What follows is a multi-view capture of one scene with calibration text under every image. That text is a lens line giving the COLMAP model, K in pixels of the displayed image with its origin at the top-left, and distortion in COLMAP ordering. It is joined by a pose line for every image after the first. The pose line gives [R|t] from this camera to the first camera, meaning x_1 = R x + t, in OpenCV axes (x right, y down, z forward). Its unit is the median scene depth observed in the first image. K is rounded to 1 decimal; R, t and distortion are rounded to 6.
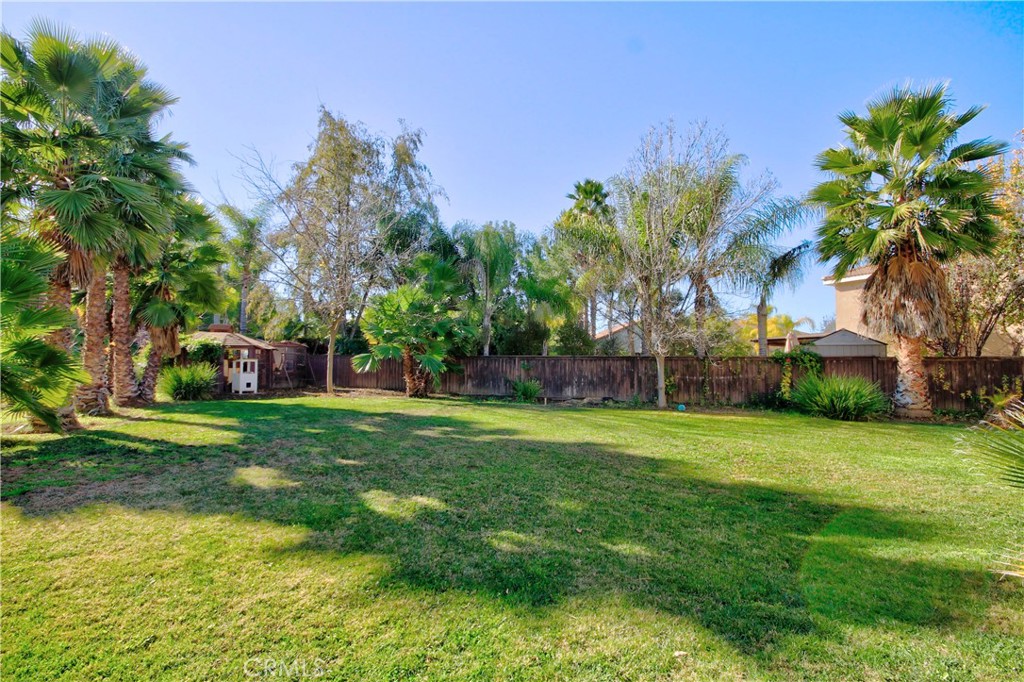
lens RADIAL K [[470.8, 0, 516.1], [0, 470.8, 348.2], [0, 0, 1]] dist [-0.023036, 0.000691]
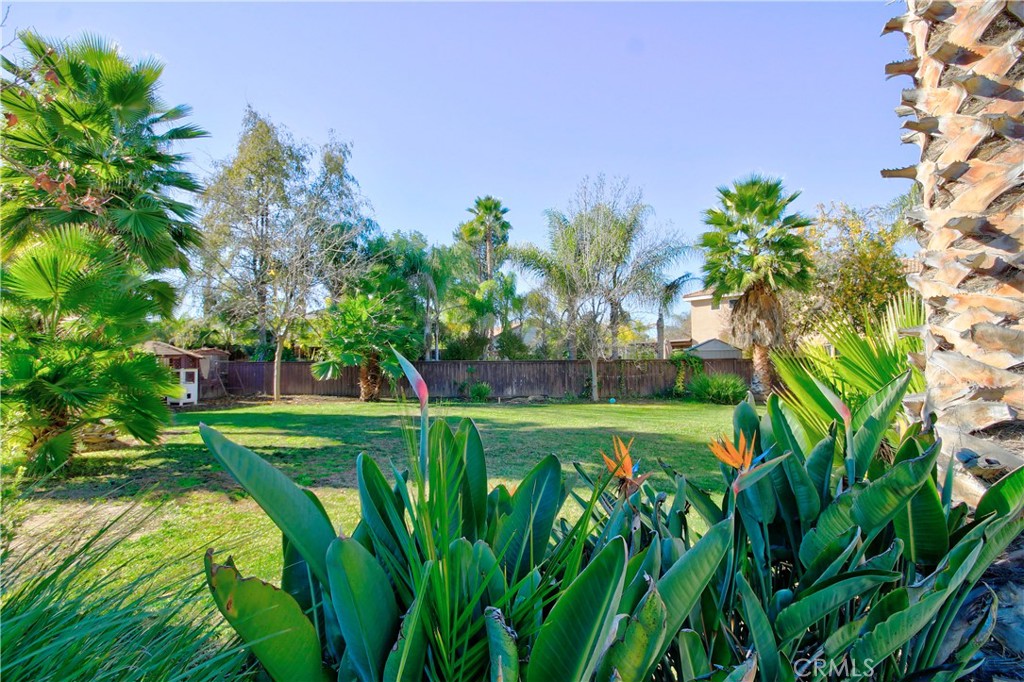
lens RADIAL K [[470.8, 0, 516.1], [0, 470.8, 348.2], [0, 0, 1]] dist [-0.023036, 0.000691]
pose [[0.951805, -0.007447, 0.306613, -0.261578], [0.007063, 0.999972, 0.002363, -0.019256], [-0.306622, -0.000083, 0.951831, -0.129537]]
